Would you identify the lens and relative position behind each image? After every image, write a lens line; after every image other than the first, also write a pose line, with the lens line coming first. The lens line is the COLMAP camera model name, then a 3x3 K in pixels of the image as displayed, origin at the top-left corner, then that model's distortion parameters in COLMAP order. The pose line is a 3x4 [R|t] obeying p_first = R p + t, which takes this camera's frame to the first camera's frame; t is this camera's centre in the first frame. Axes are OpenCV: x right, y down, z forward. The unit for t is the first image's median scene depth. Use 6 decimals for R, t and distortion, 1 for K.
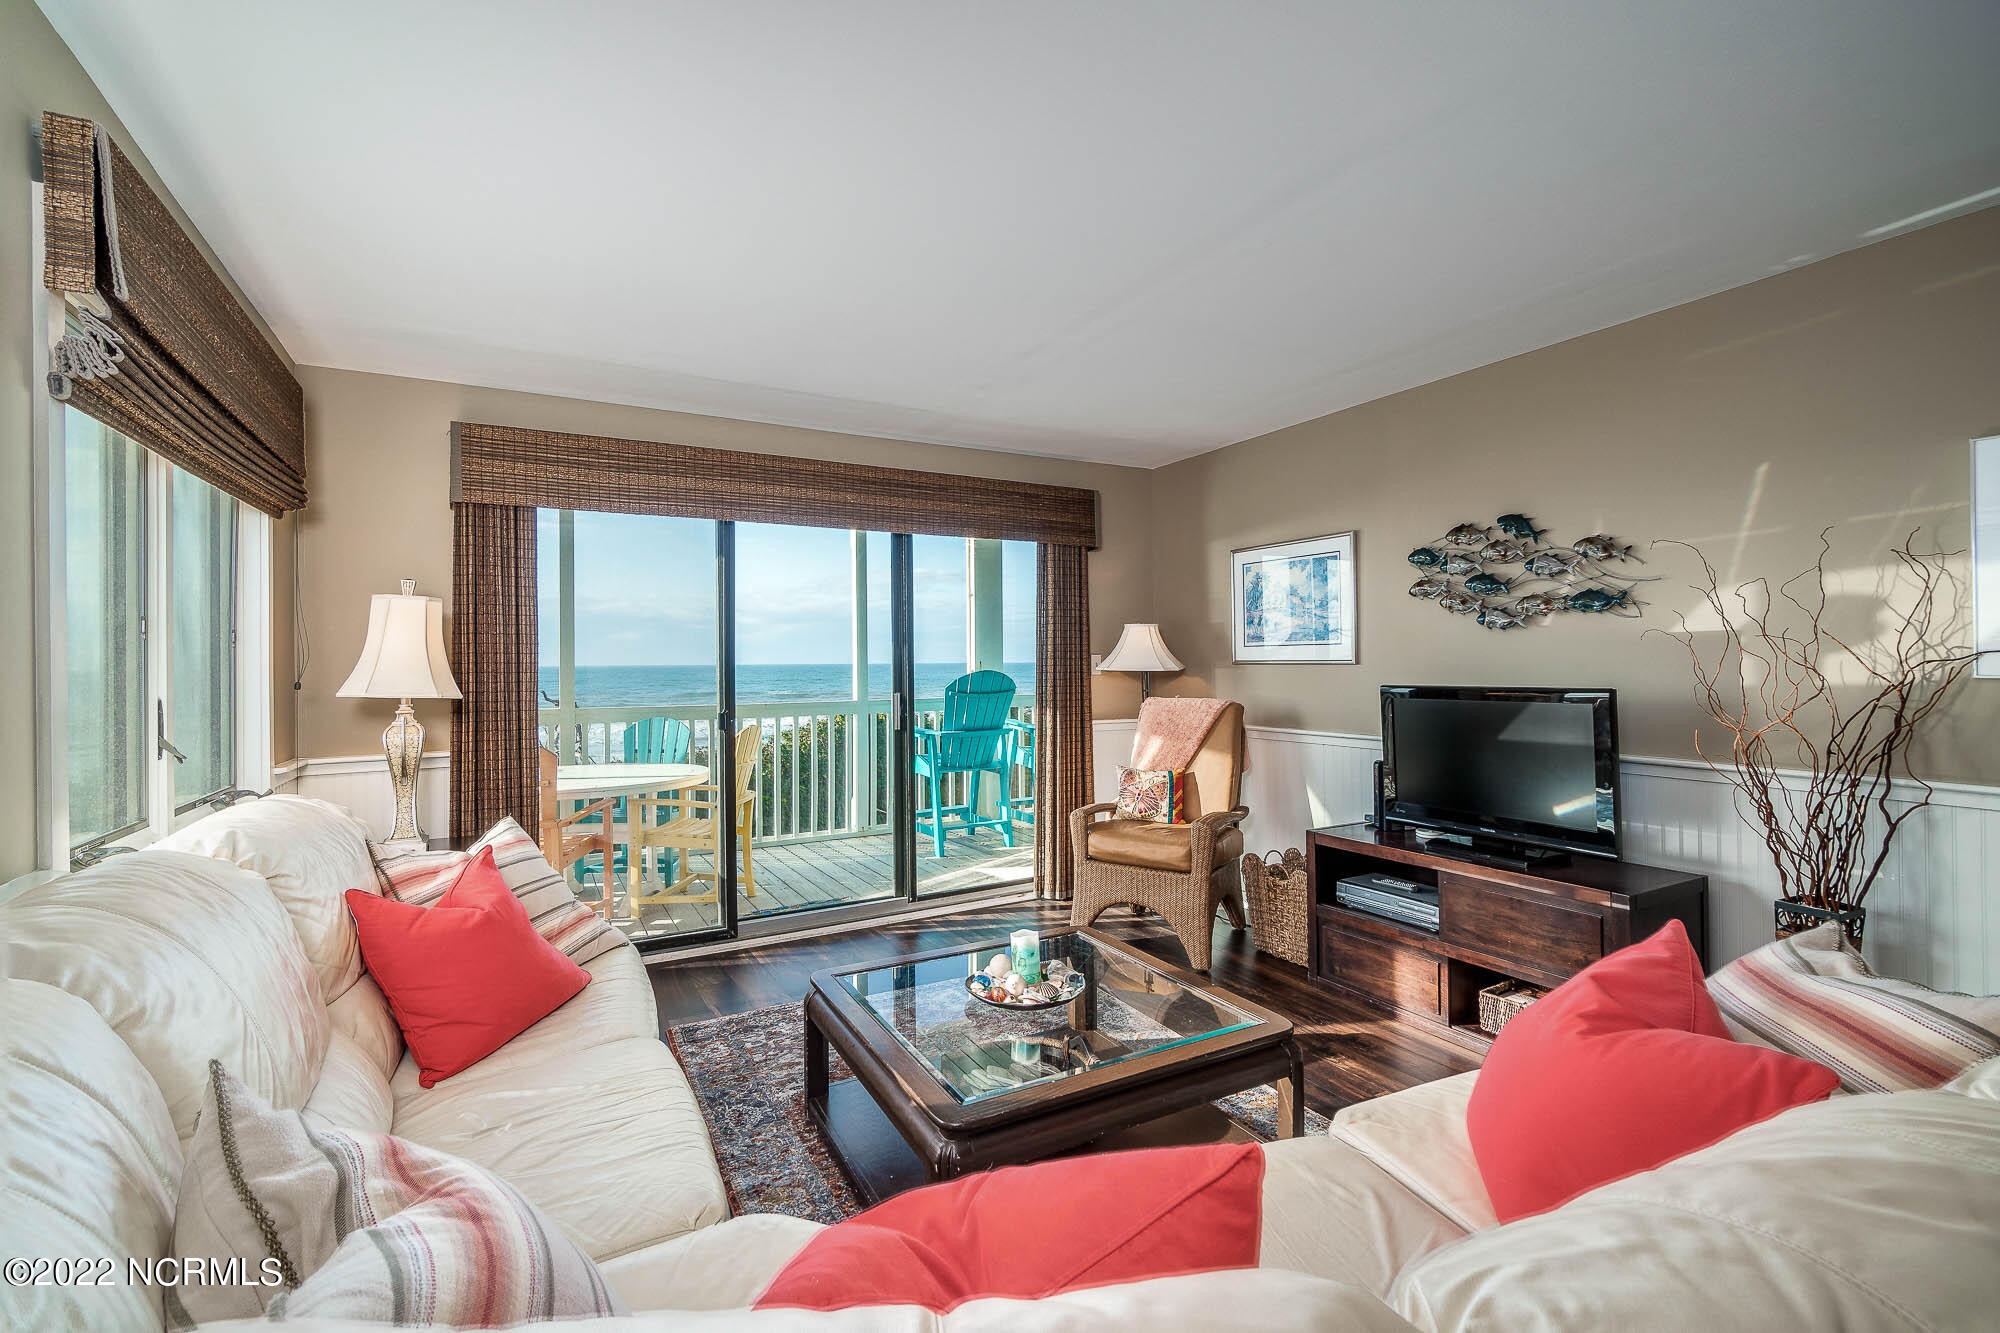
lens RADIAL K [[867.6, 0, 1009.1], [0, 867.6, 657.4], [0, 0, 1]] dist [-0.005340, 0.001290]
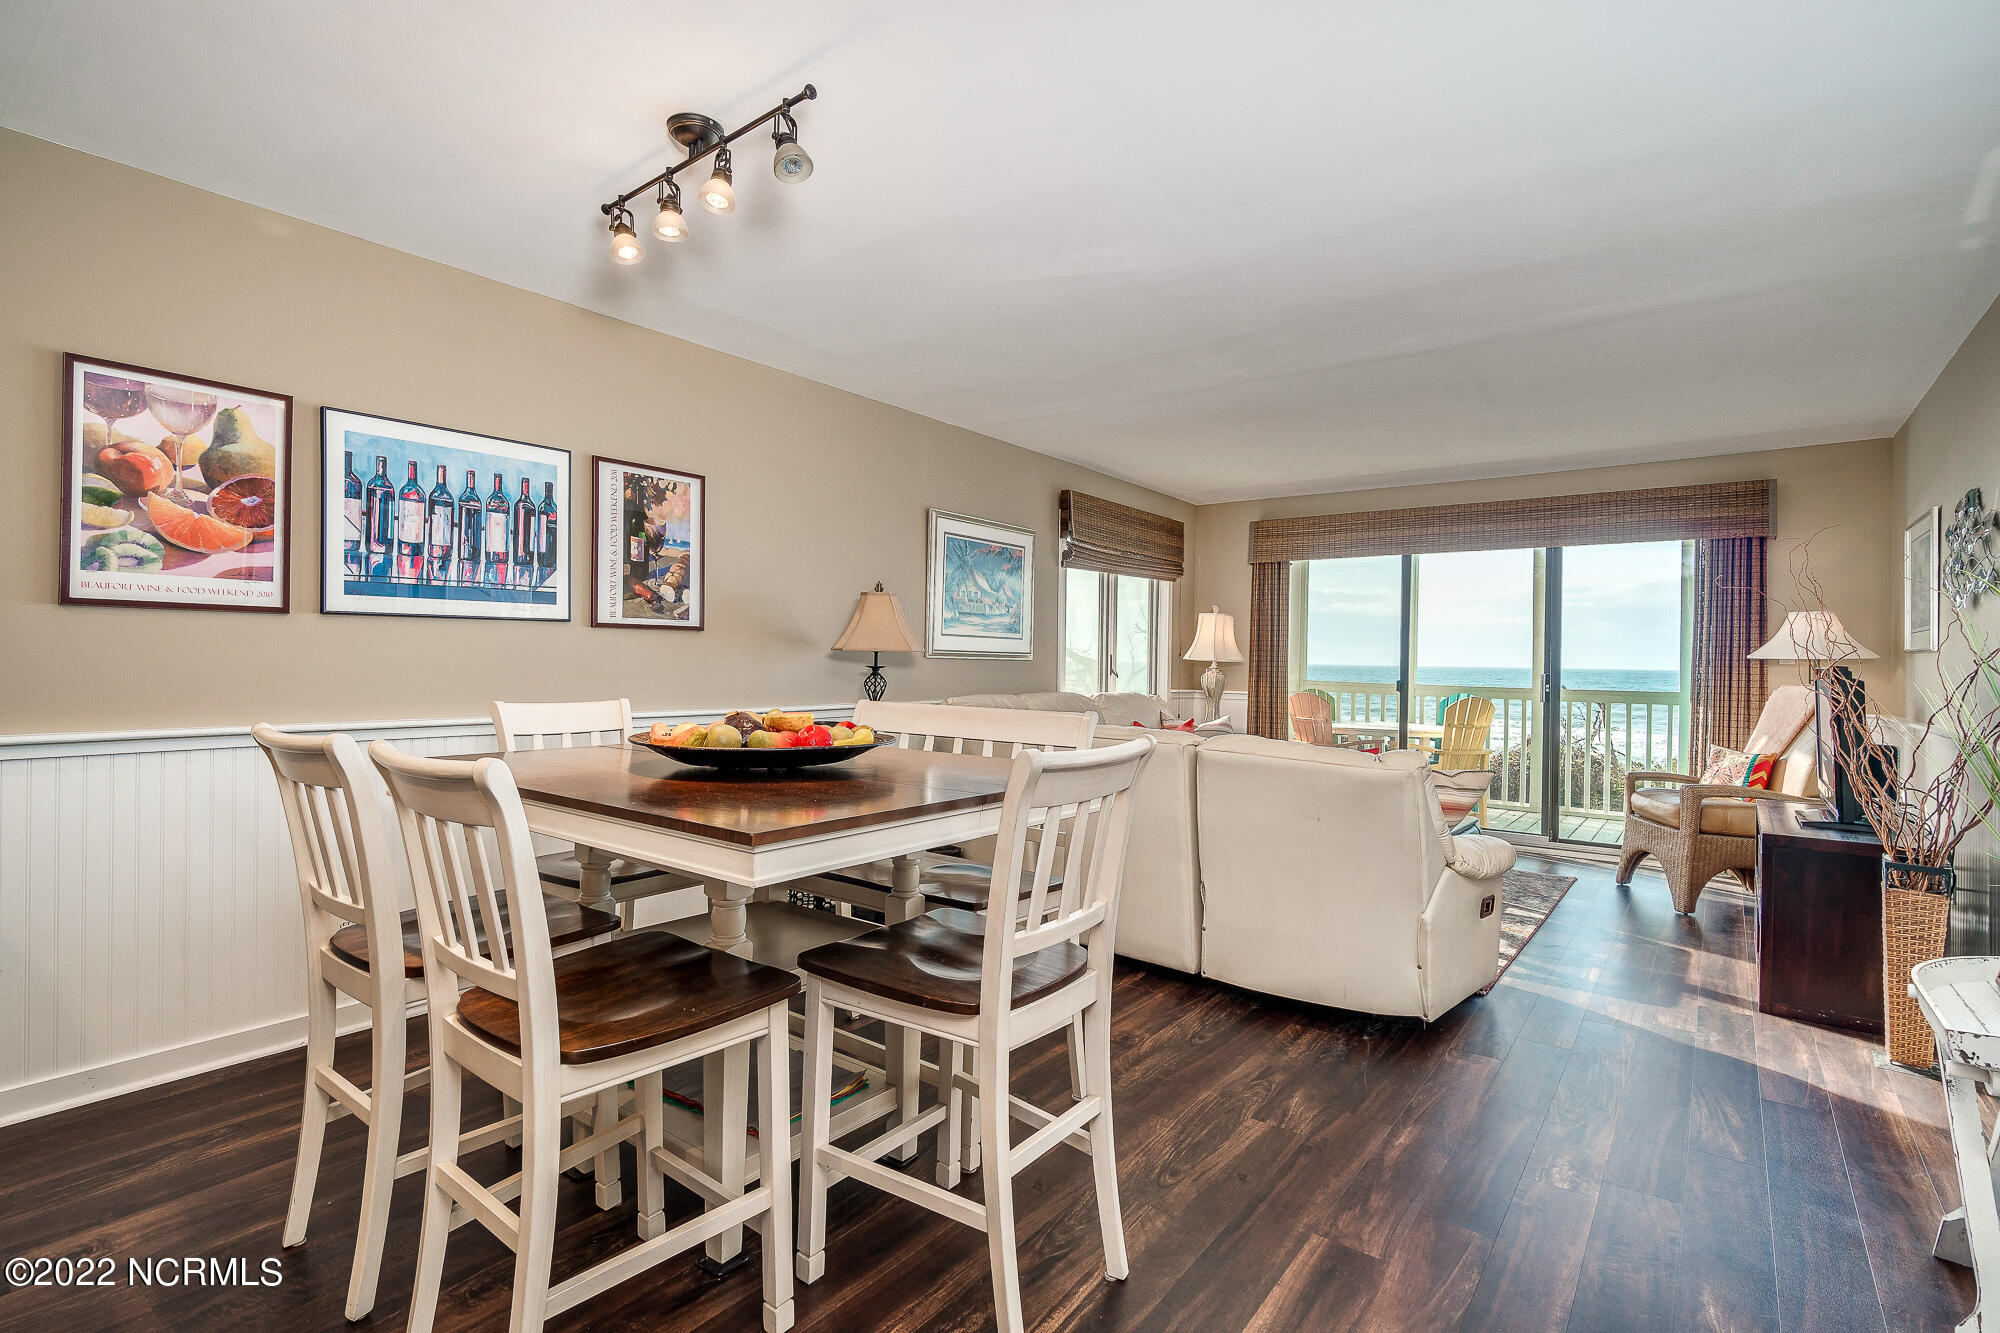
lens RADIAL K [[952.7, 0, 982.1], [0, 952.7, 660.7], [0, 0, 1]] dist [-0.002014, 0.000044]
pose [[0.382213, 0.016147, -0.923933, 1.002648], [-0.012910, 0.999843, 0.012133, 0.020005], [0.923984, 0.007291, 0.382361, -0.341583]]
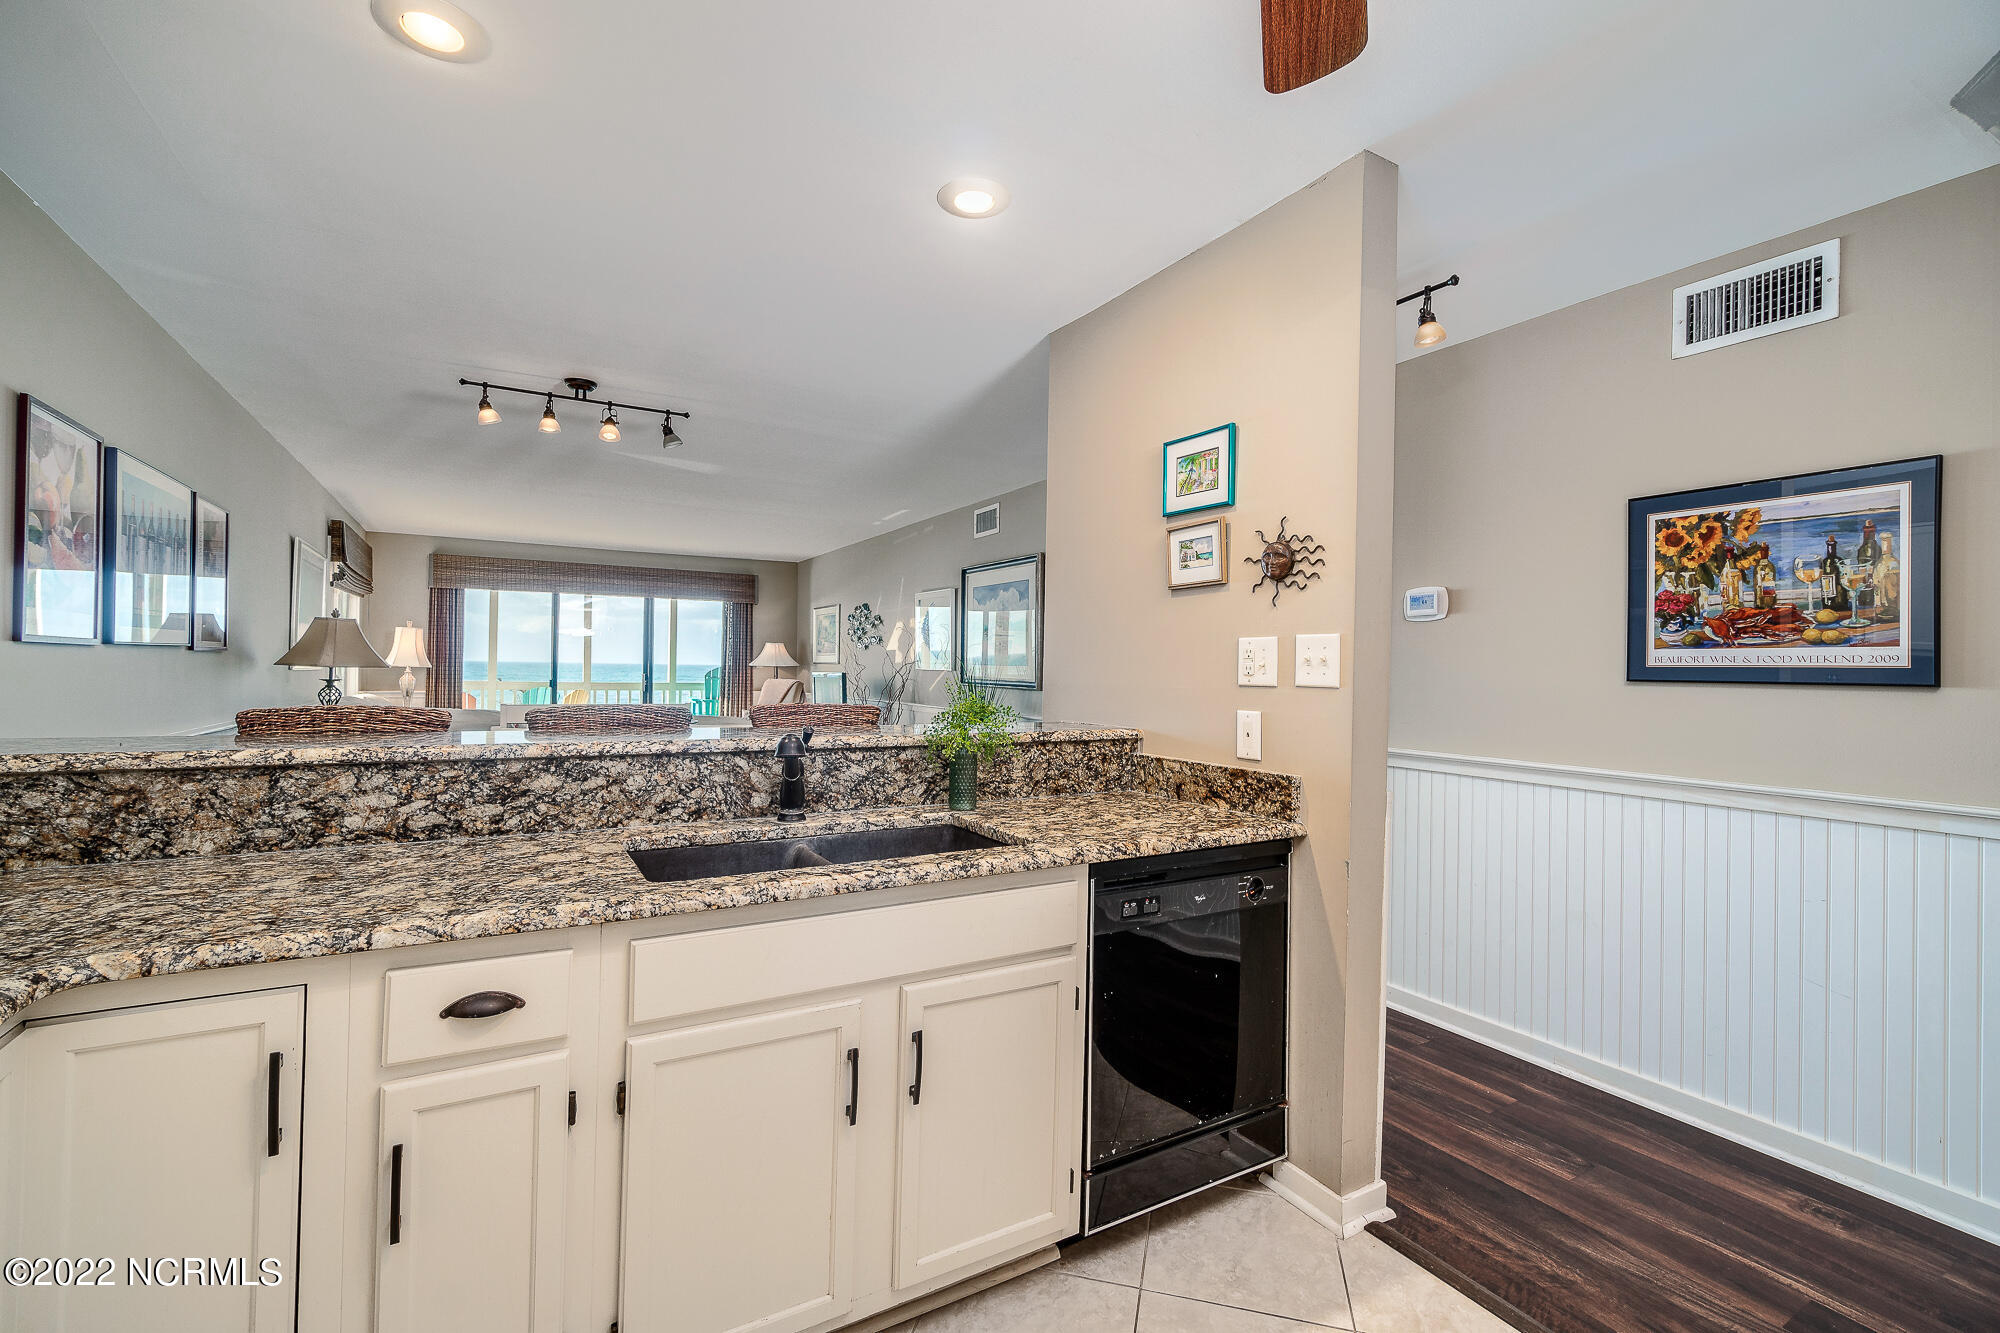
lens RADIAL K [[851.1, 0, 991.1], [0, 851.1, 659.1], [0, 0, 1]] dist [-0.008037, 0.000743]
pose [[0.999681, 0.024864, 0.004363, 0.833787], [-0.024838, 0.999673, -0.006000, -0.002938], [-0.004511, 0.005890, 0.999972, -1.244854]]
